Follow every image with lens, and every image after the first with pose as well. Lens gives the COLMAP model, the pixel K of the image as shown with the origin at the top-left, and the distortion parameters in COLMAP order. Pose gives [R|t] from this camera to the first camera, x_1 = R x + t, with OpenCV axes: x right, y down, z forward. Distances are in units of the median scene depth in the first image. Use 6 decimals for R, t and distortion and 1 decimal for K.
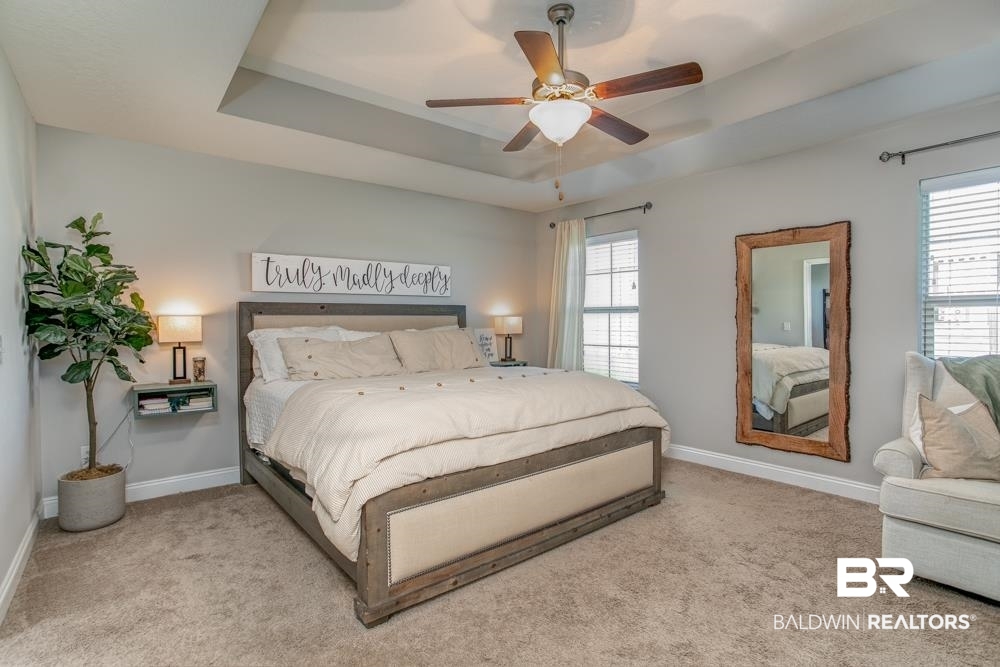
lens RADIAL K [[484.7, 0, 502.2], [0, 484.7, 324.5], [0, 0, 1]] dist [-0.032698, 0.010346]
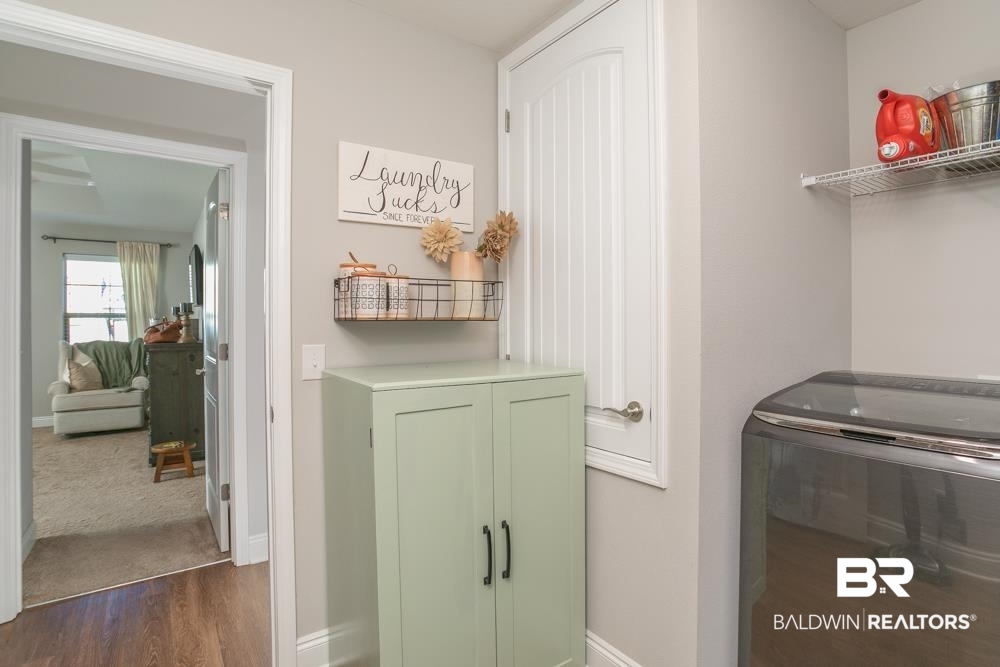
lens RADIAL K [[484.7, 0, 501.9], [0, 484.7, 329.1], [0, 0, 1]] dist [-0.032698, 0.010346]
pose [[0.039738, 0.002225, 0.999208, -1.233980], [0.001547, 0.999996, -0.002289, 0.019522], [-0.999209, 0.001637, 0.039734, -1.090739]]
